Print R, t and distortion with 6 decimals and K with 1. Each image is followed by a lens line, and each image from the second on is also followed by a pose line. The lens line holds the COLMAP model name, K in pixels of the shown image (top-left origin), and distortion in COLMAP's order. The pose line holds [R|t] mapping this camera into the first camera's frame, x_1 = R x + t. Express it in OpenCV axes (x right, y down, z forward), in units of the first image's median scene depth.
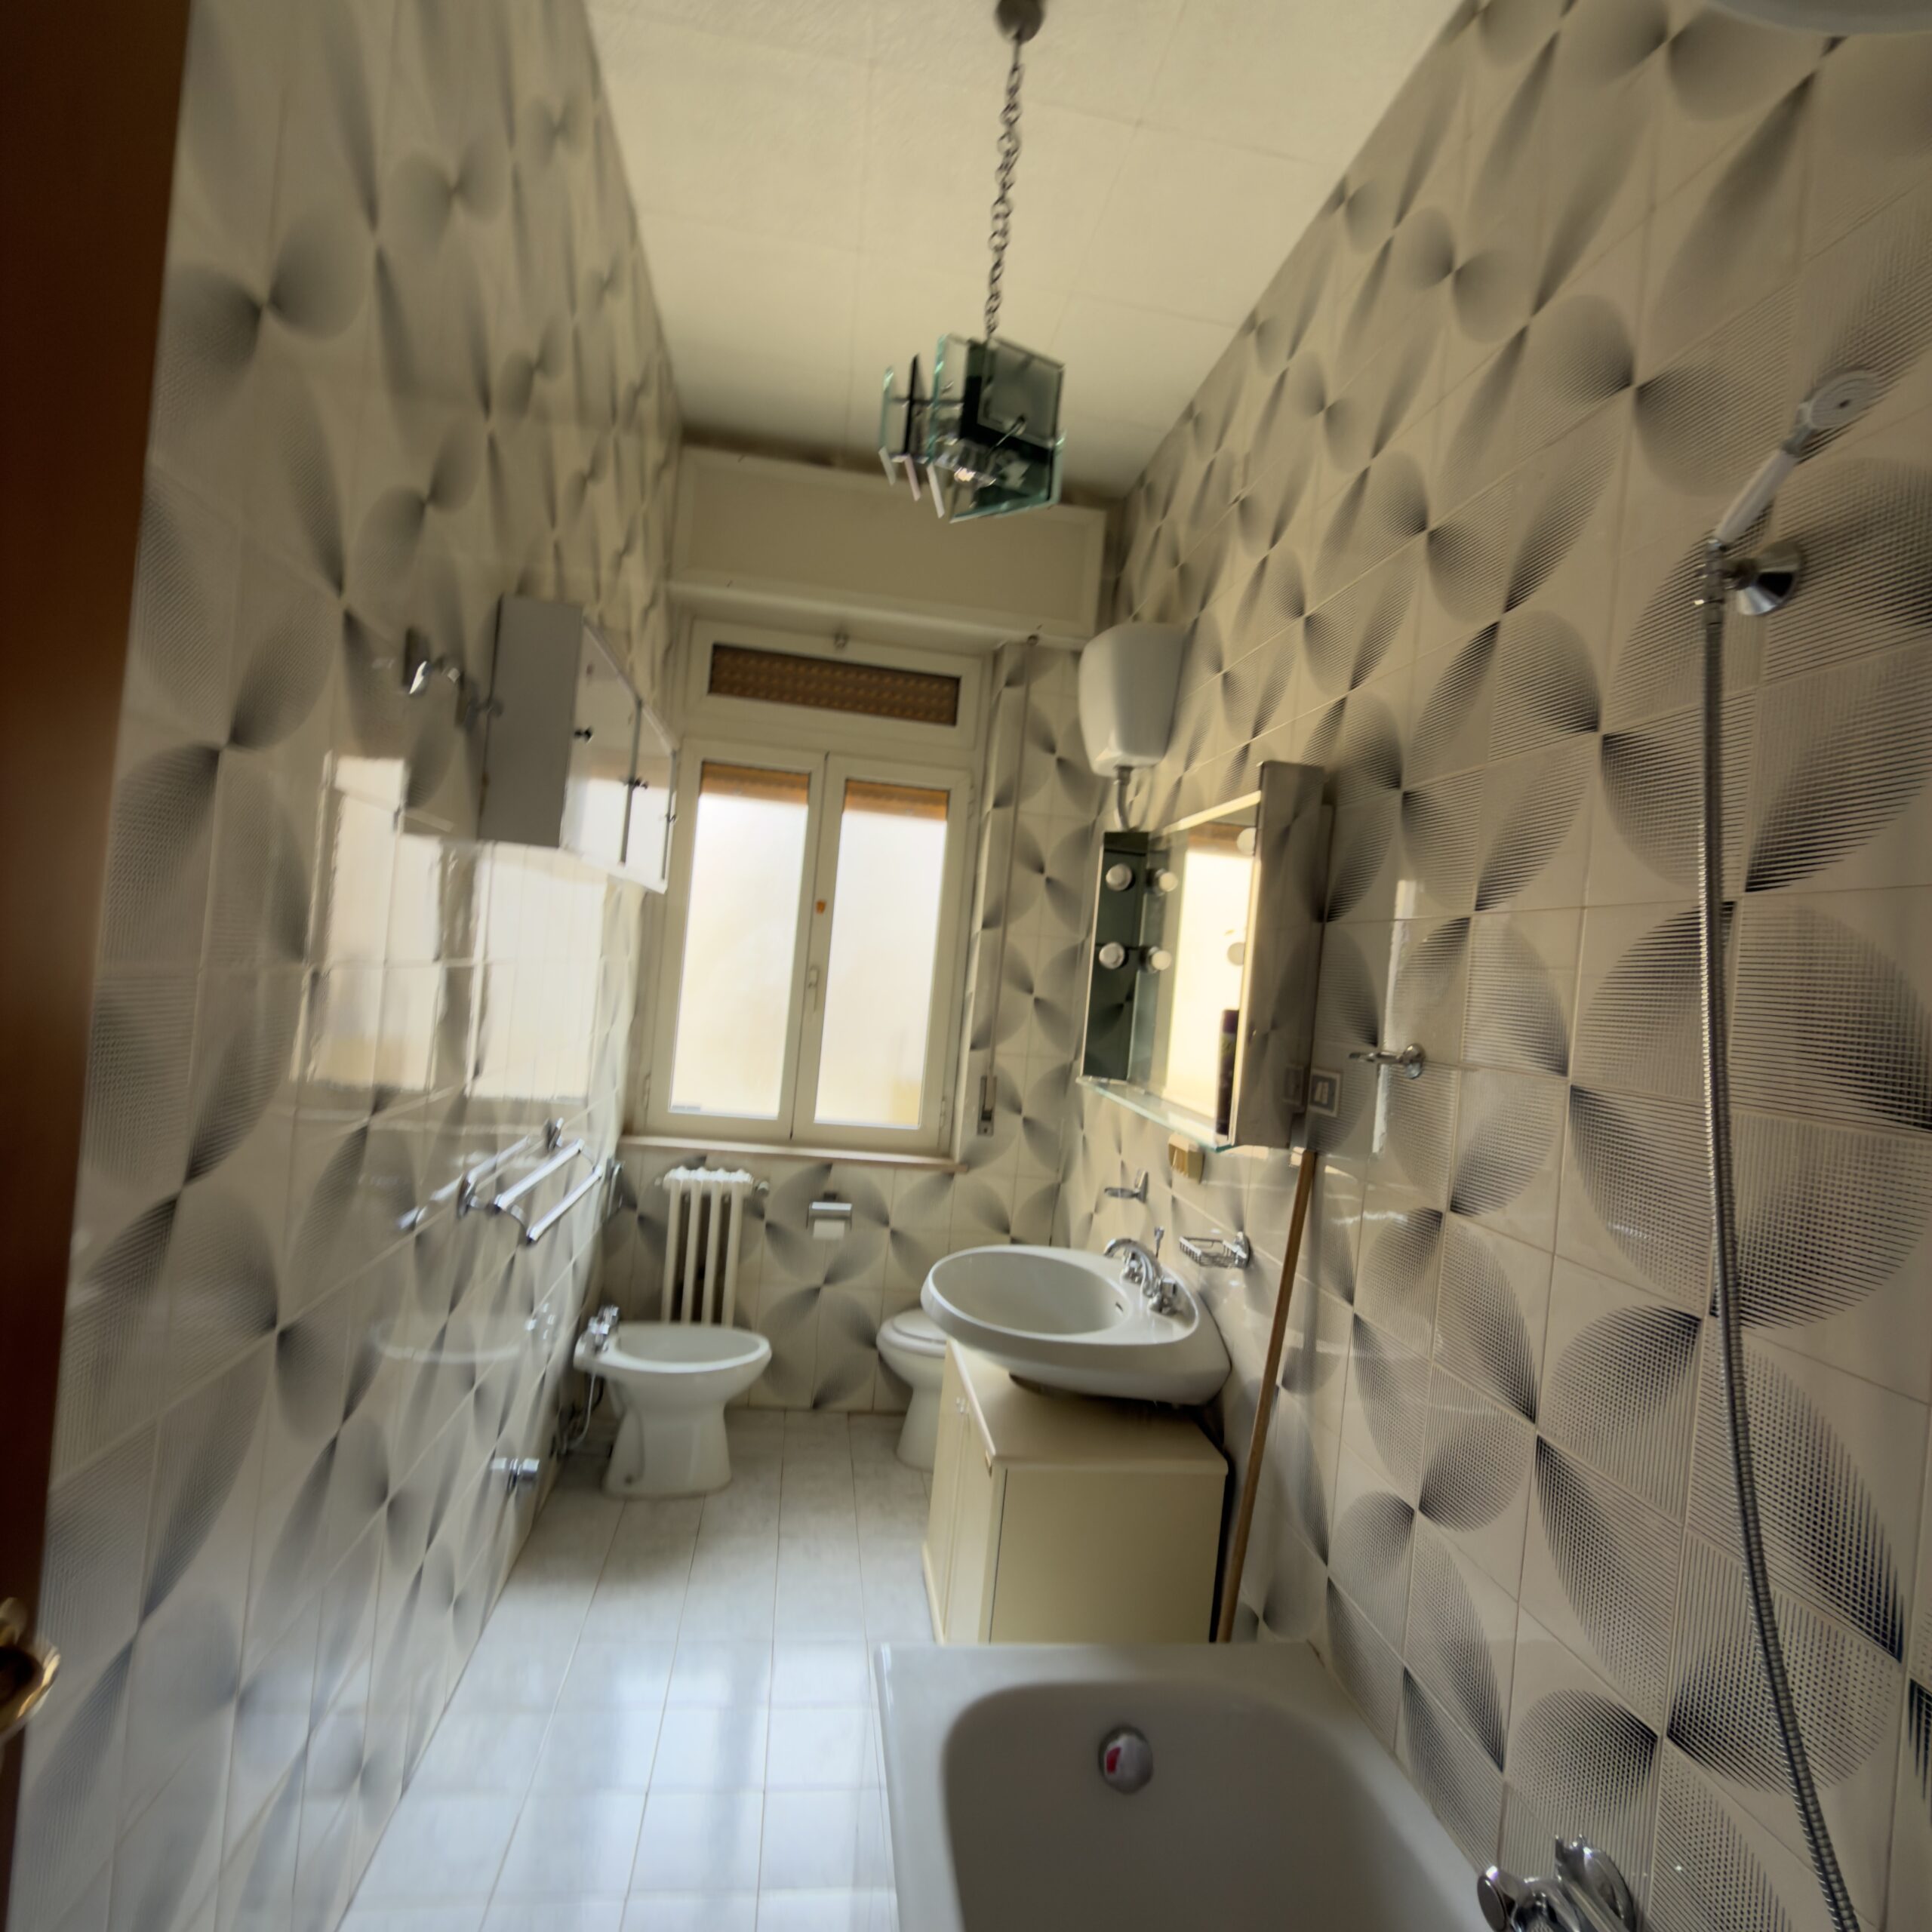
lens RADIAL K [[1021.2, 0, 962.0], [0, 1021.2, 965.3], [0, 0, 1]] dist [-0.002644, -0.000341]
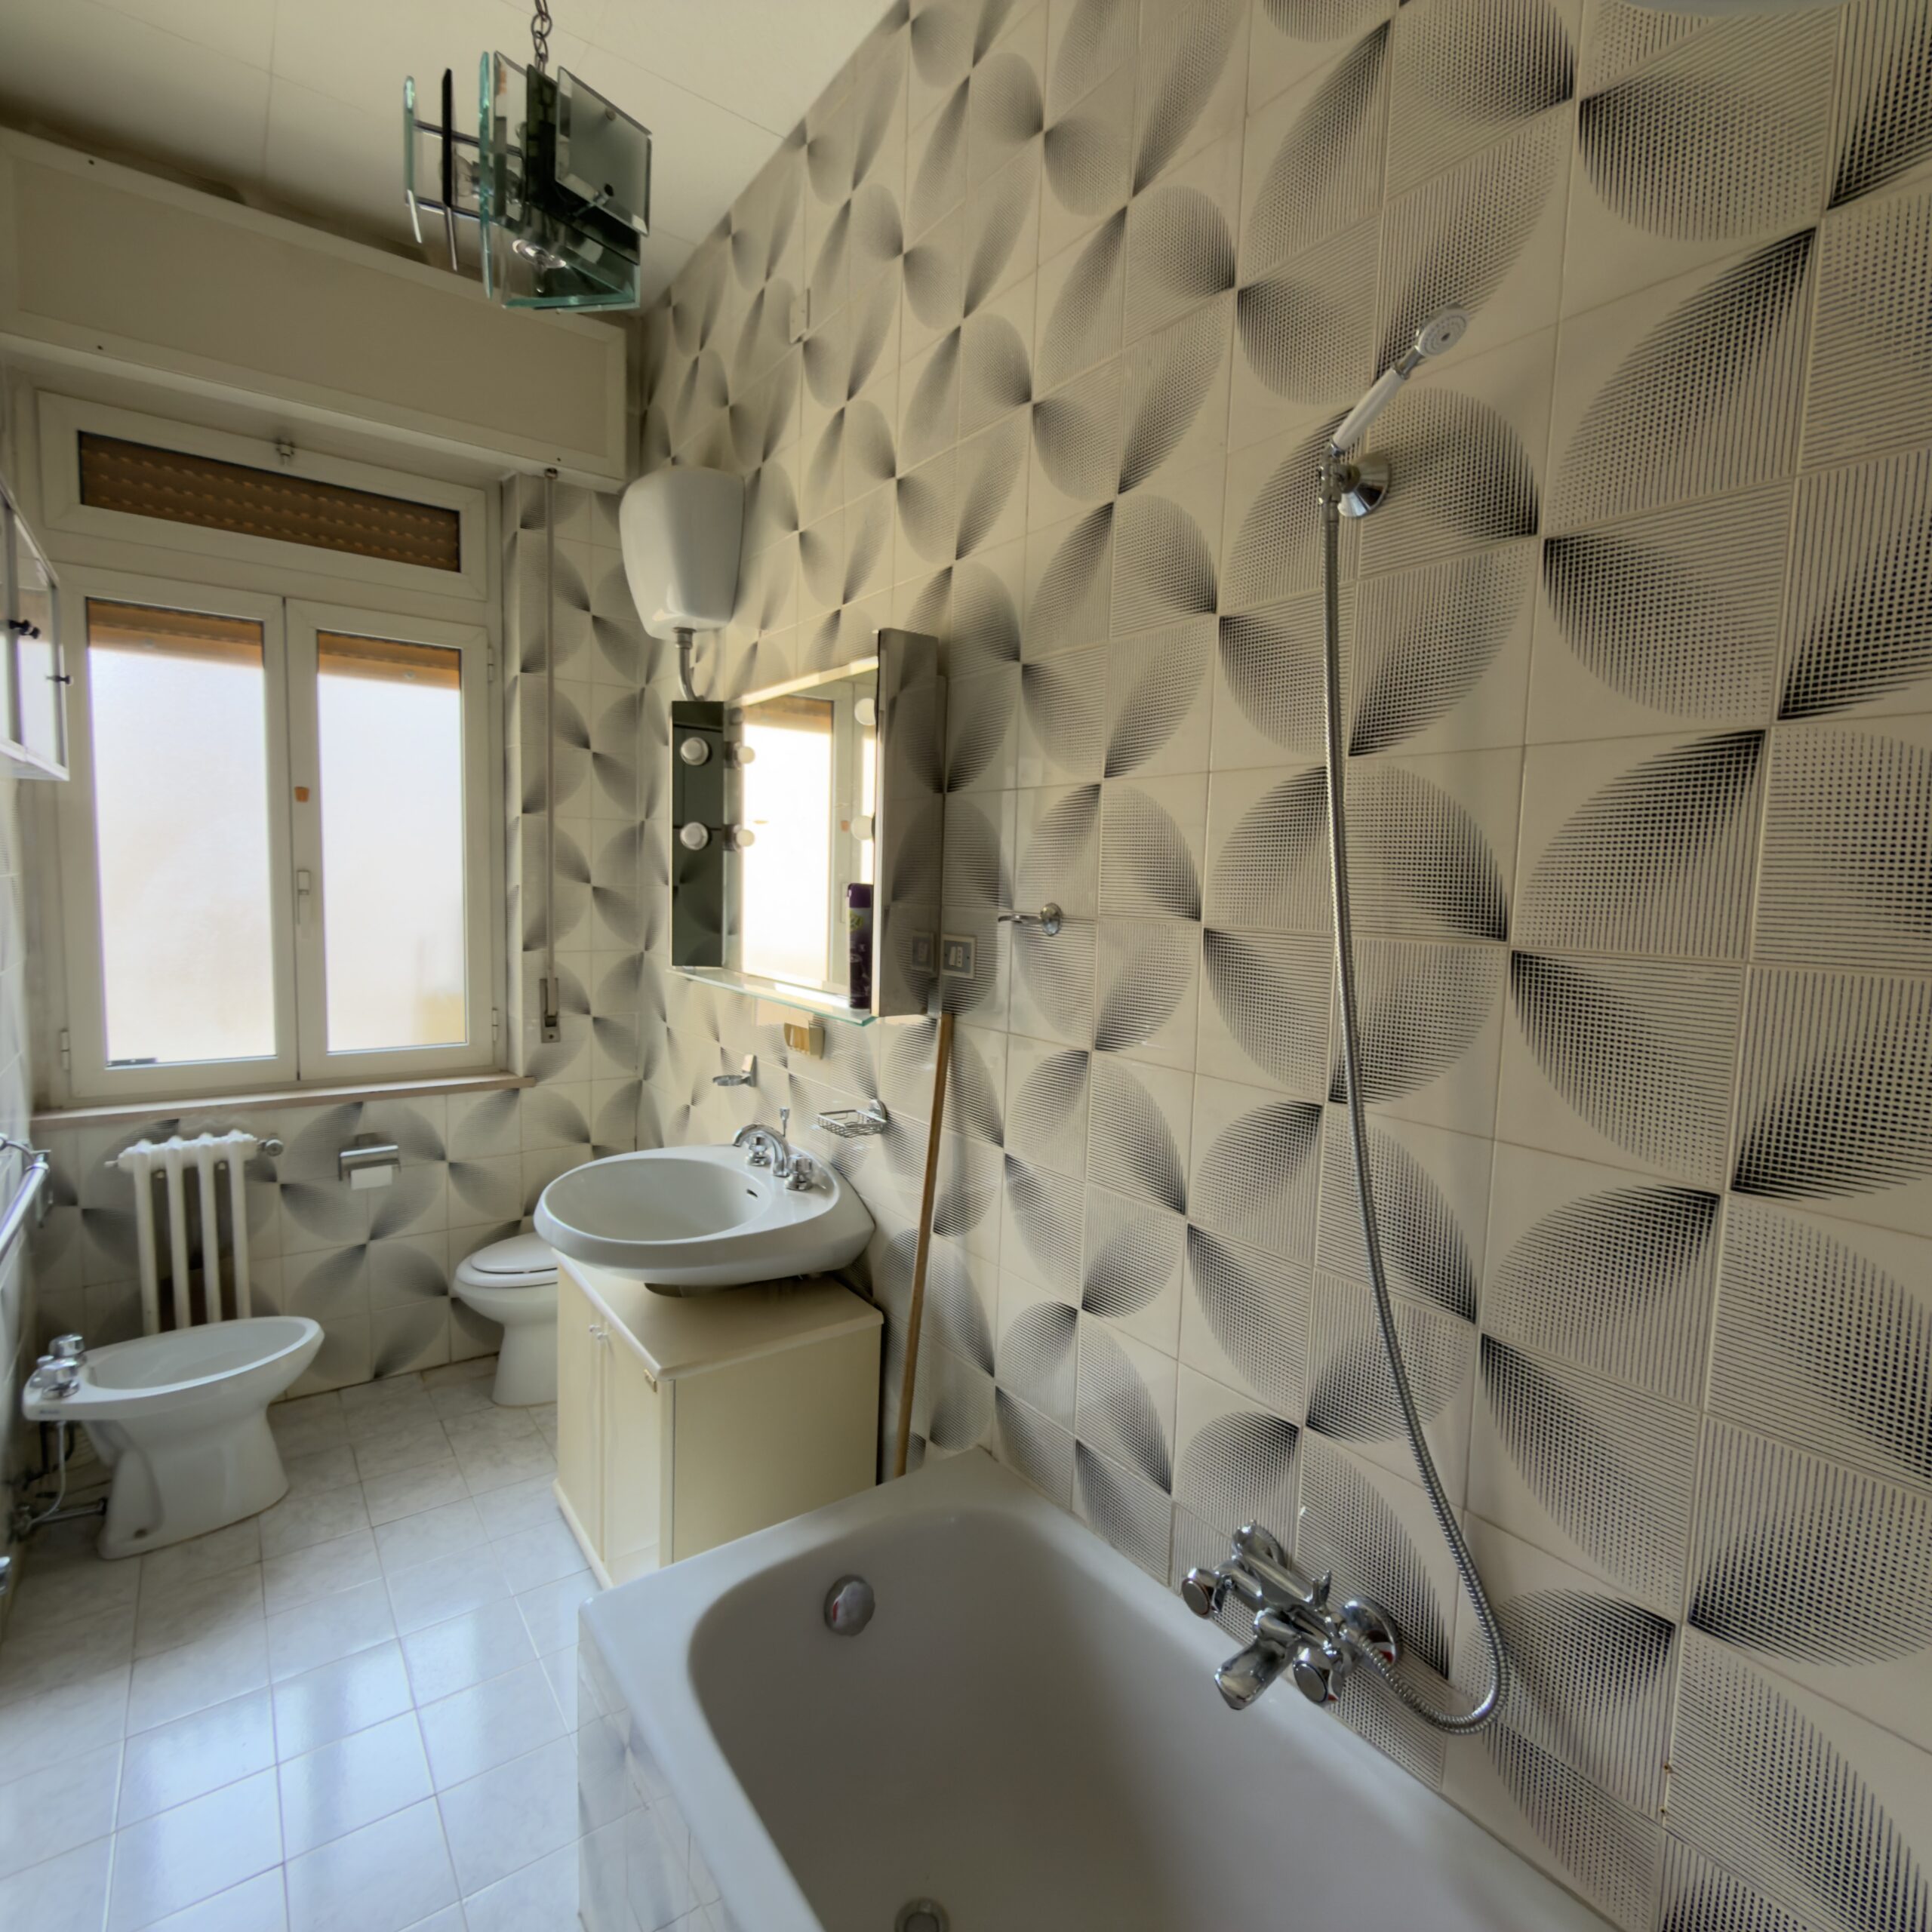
lens RADIAL K [[1021.2, 0, 962.0], [0, 1021.2, 965.3], [0, 0, 1]] dist [-0.002644, -0.000341]
pose [[0.882411, -0.110838, 0.457237, -0.092100], [0.054321, 0.989356, 0.134995, -0.006278], [-0.467333, -0.094284, 0.879040, 0.053982]]
